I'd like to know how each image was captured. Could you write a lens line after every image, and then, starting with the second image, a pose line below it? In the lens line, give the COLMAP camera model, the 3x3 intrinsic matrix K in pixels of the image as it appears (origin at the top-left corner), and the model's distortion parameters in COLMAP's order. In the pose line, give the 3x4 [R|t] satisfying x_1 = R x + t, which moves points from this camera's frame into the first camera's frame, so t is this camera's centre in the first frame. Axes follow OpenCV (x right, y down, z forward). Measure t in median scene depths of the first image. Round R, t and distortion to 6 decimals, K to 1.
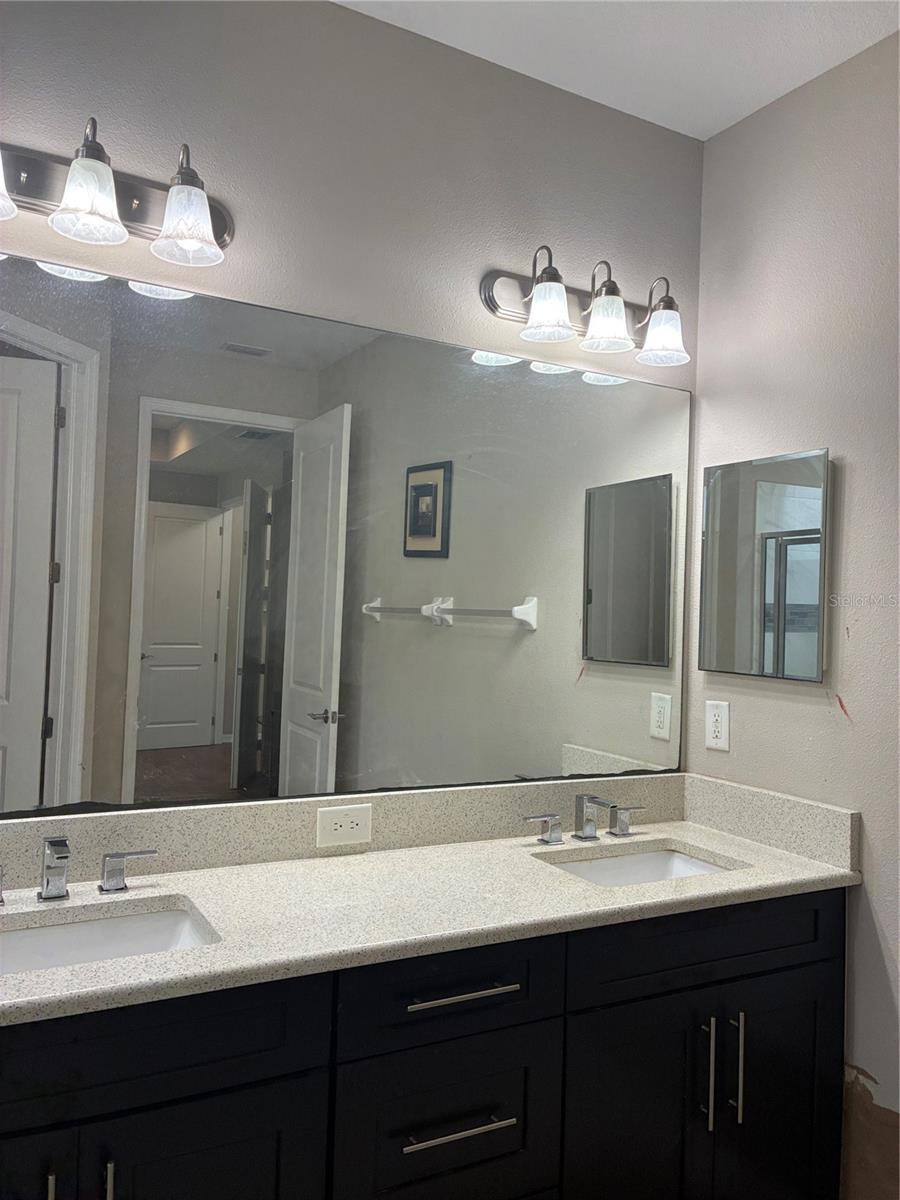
lens RADIAL K [[913.2, 0, 442.3], [0, 913.2, 594.6], [0, 0, 1]] dist [0.051755, -0.064416]
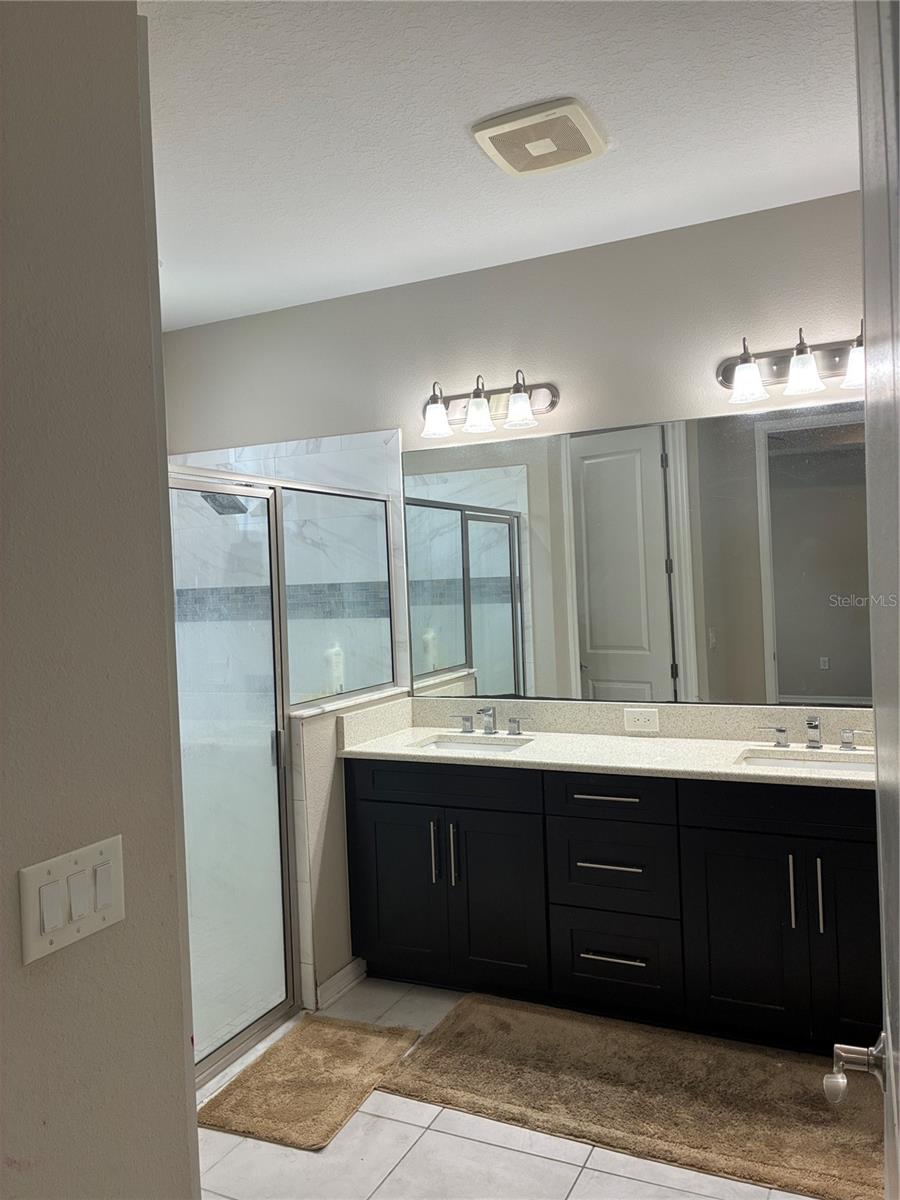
lens RADIAL K [[913.2, 0, 442.3], [0, 913.2, 594.6], [0, 0, 1]] dist [0.051755, -0.064416]
pose [[0.569410, -0.044180, -0.820866, 1.149602], [0.077660, 0.996980, 0.000211, -0.014492], [0.818378, -0.063869, 0.571121, -0.292026]]
